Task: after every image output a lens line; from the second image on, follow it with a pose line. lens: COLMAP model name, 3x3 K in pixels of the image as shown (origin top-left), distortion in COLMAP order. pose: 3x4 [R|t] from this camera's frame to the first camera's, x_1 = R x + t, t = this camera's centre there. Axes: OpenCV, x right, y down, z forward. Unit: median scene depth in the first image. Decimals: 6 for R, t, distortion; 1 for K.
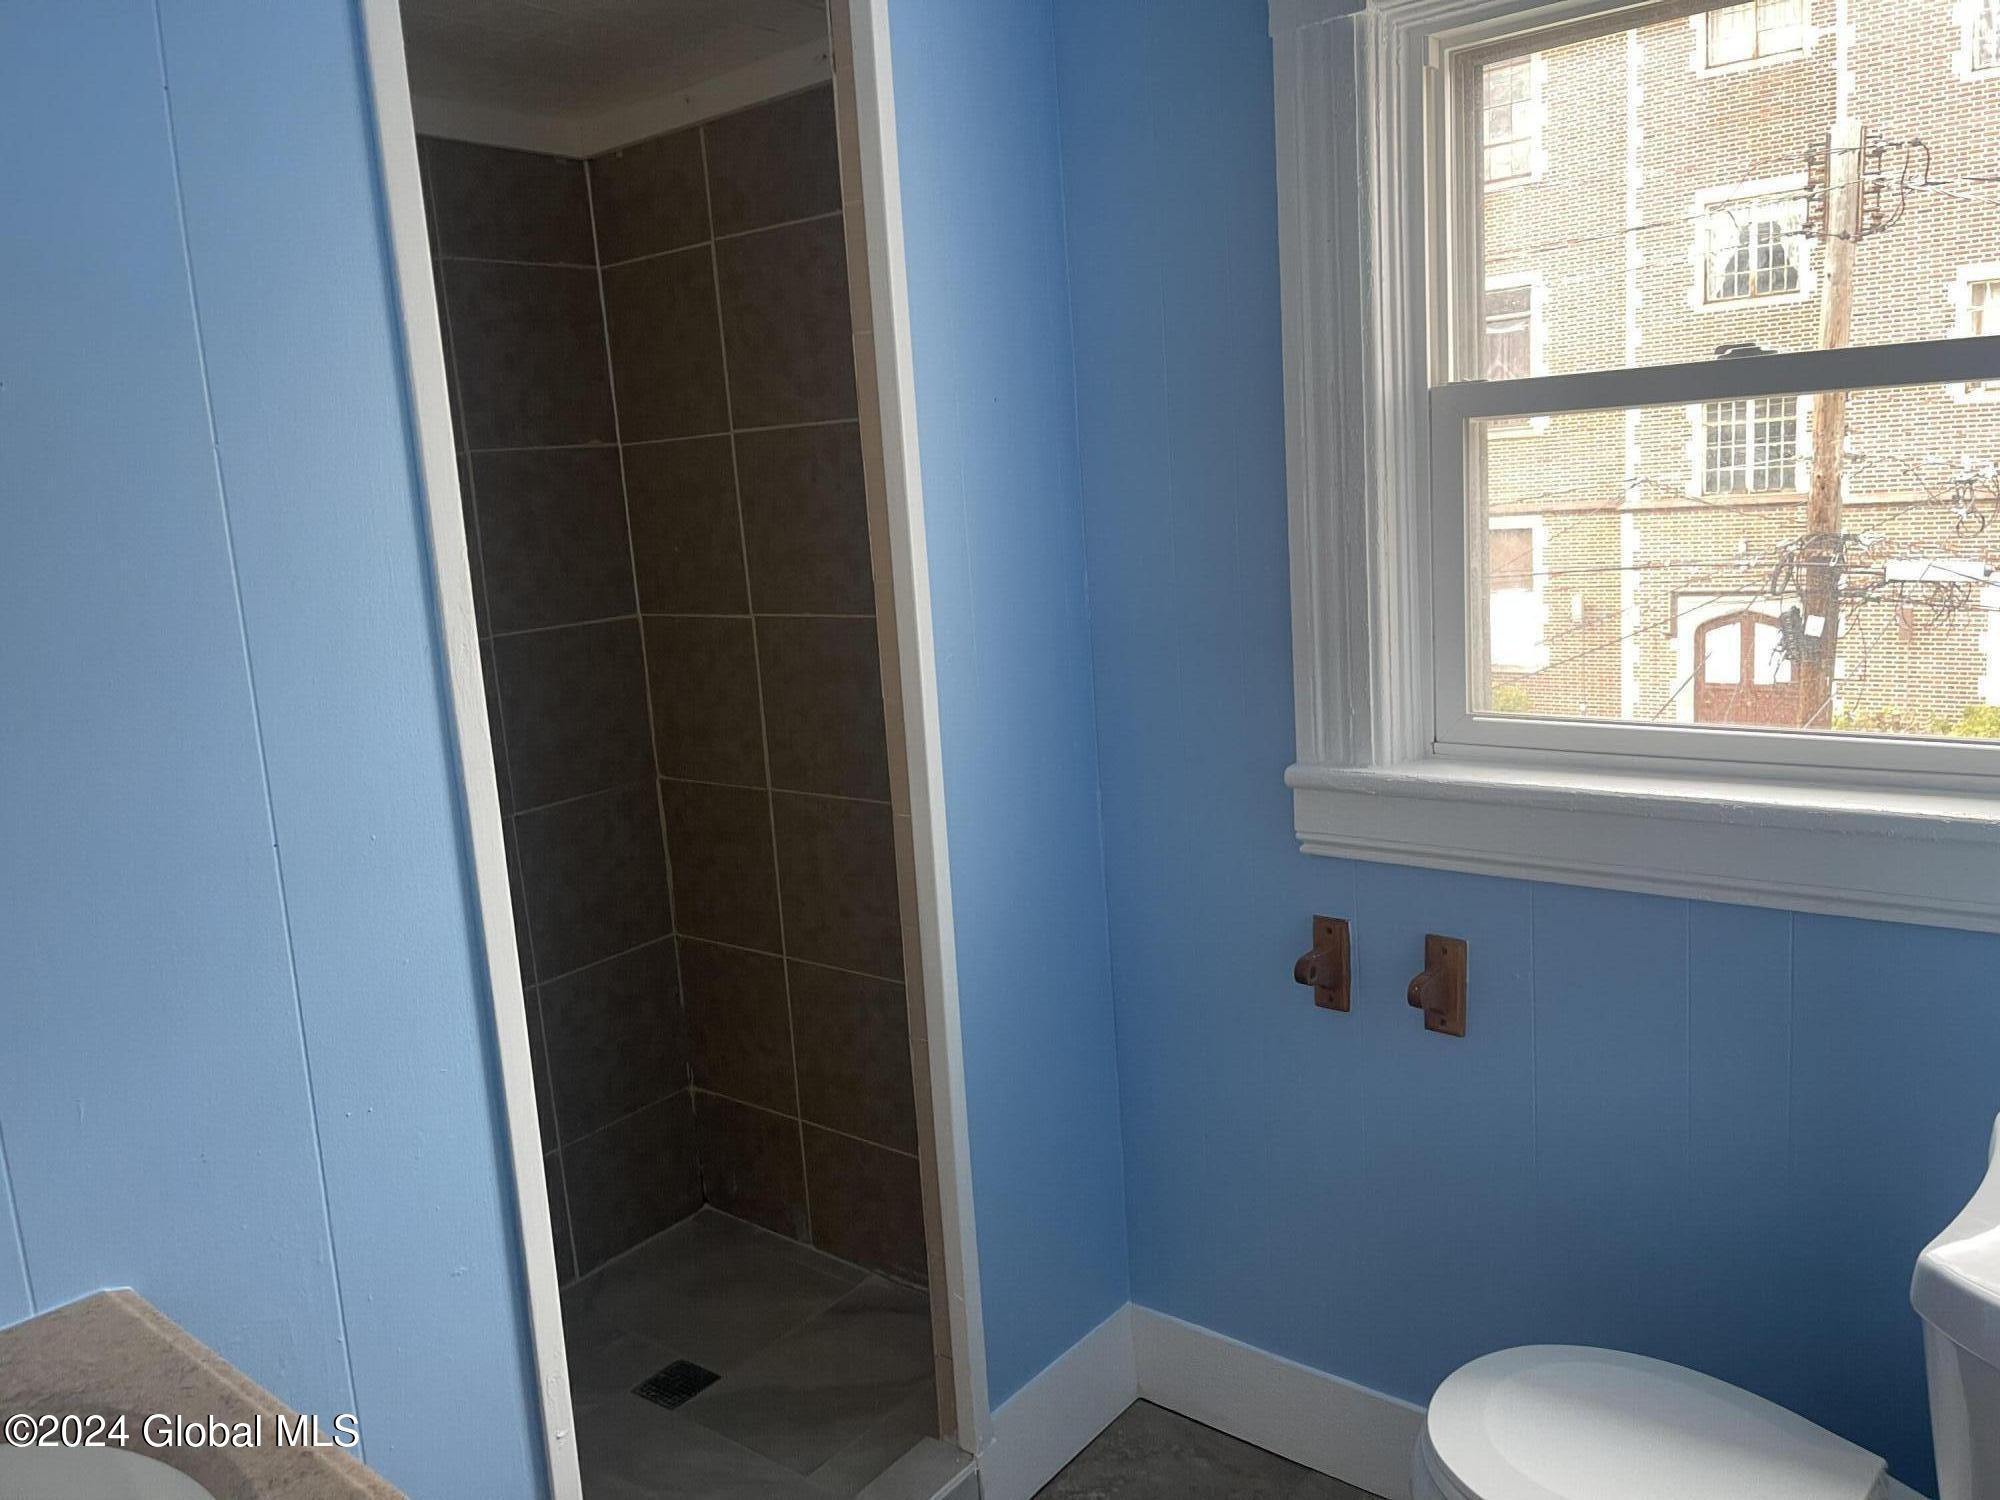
lens RADIAL K [[1512.1, 0, 1002.4], [0, 1512.1, 761.5], [0, 0, 1]] dist [0.063189, -0.079361]
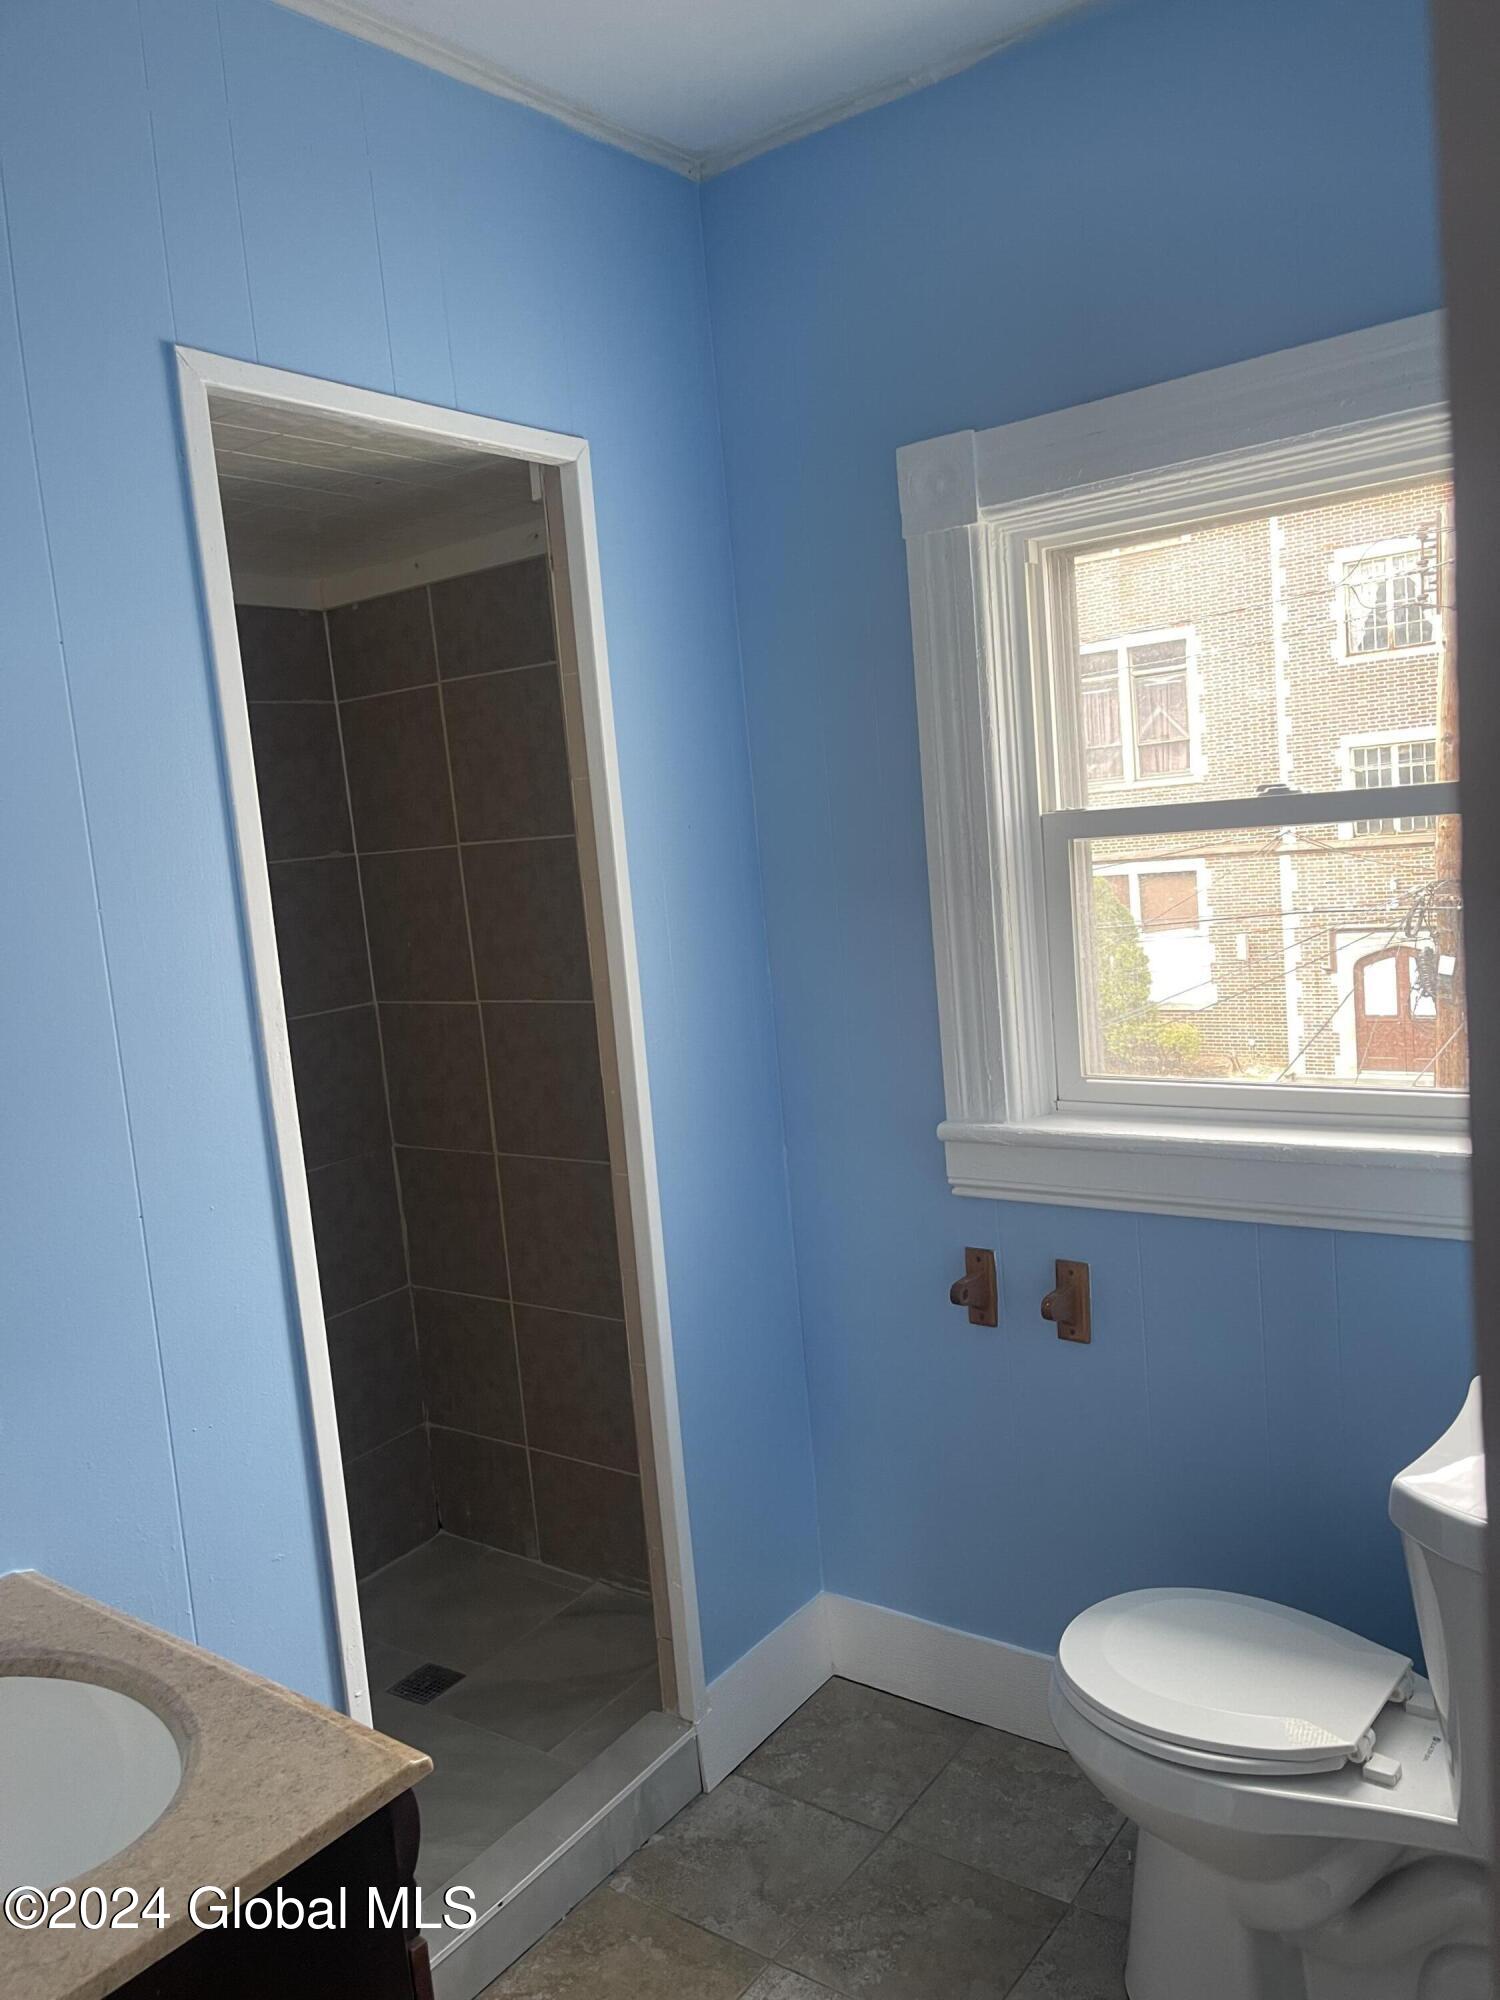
lens RADIAL K [[1512.1, 0, 785.1], [0, 1512.1, 1031.4], [0, 0, 1]] dist [0.063189, -0.079361]
pose [[0.997628, -0.024834, 0.064198, -0.008128], [0.028034, 0.998384, -0.049424, -0.011149], [-0.062867, 0.051106, 0.996713, -0.159263]]
